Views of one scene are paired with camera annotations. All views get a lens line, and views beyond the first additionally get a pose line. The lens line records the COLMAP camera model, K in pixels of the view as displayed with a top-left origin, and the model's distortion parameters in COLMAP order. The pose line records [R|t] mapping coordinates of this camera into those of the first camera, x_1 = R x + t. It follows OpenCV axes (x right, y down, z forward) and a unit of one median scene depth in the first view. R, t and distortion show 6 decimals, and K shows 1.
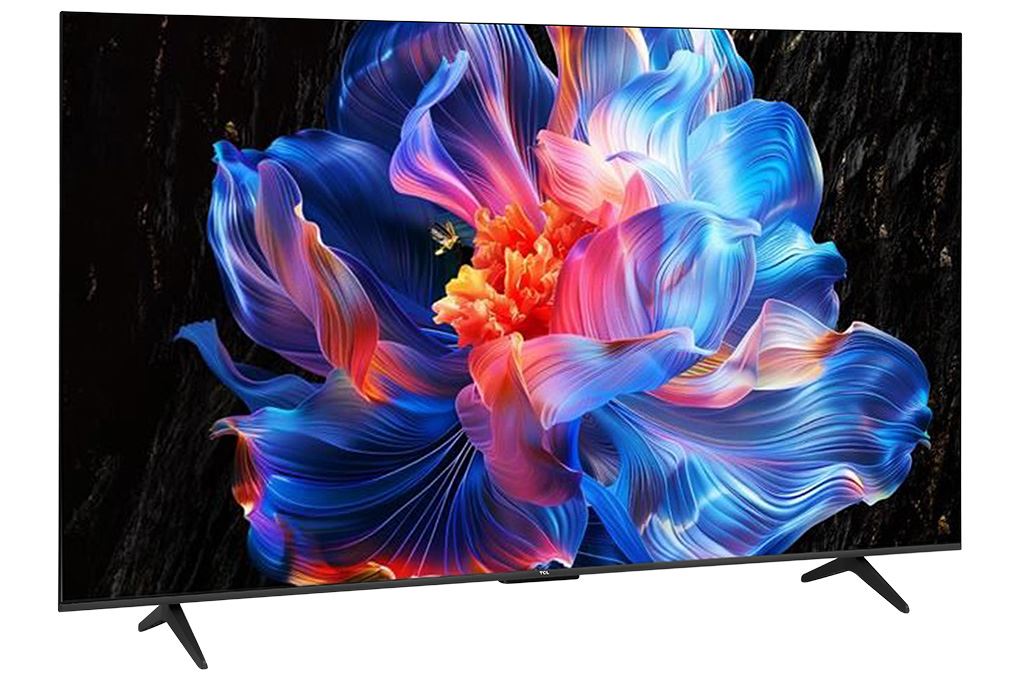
lens RADIAL K [[2060.7, 0, 510.0], [0, 2060.7, 339.3], [0, 0, 1]] dist [-0.048443, 0.000000]
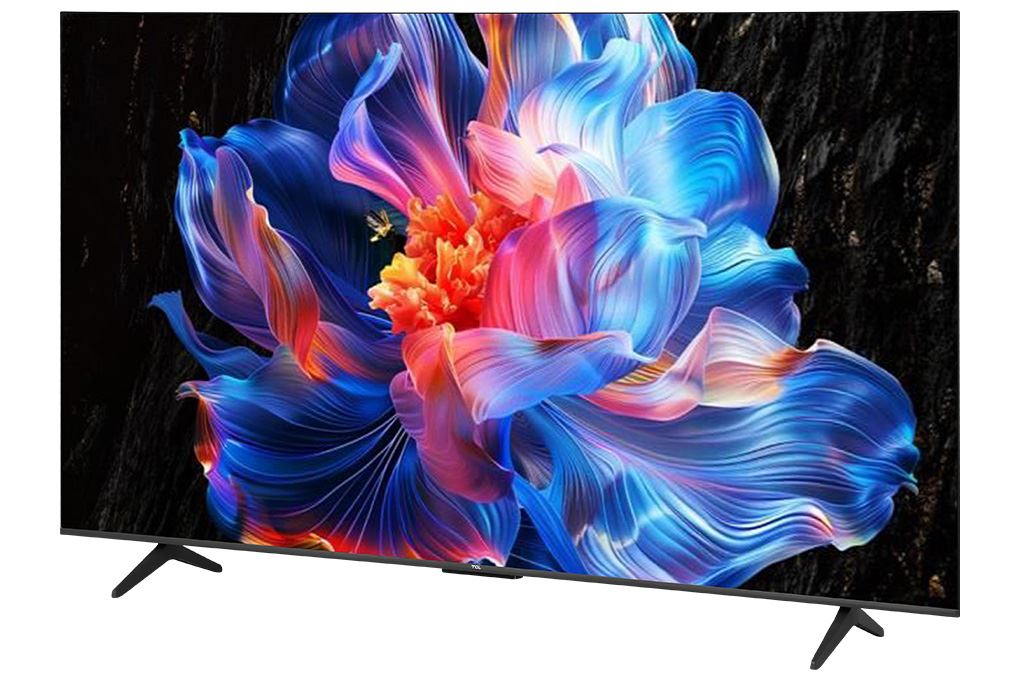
lens RADIAL K [[2060.7, 0, 510.0], [0, 2060.7, 340.8], [0, 0, 1]] dist [-0.048443, 0.000000]
pose [[0.787339, 0.059459, -0.613646, 0.634857], [-0.083043, 0.996496, -0.009995, 0.012582], [0.610901, 0.058828, 0.789518, 0.225555]]
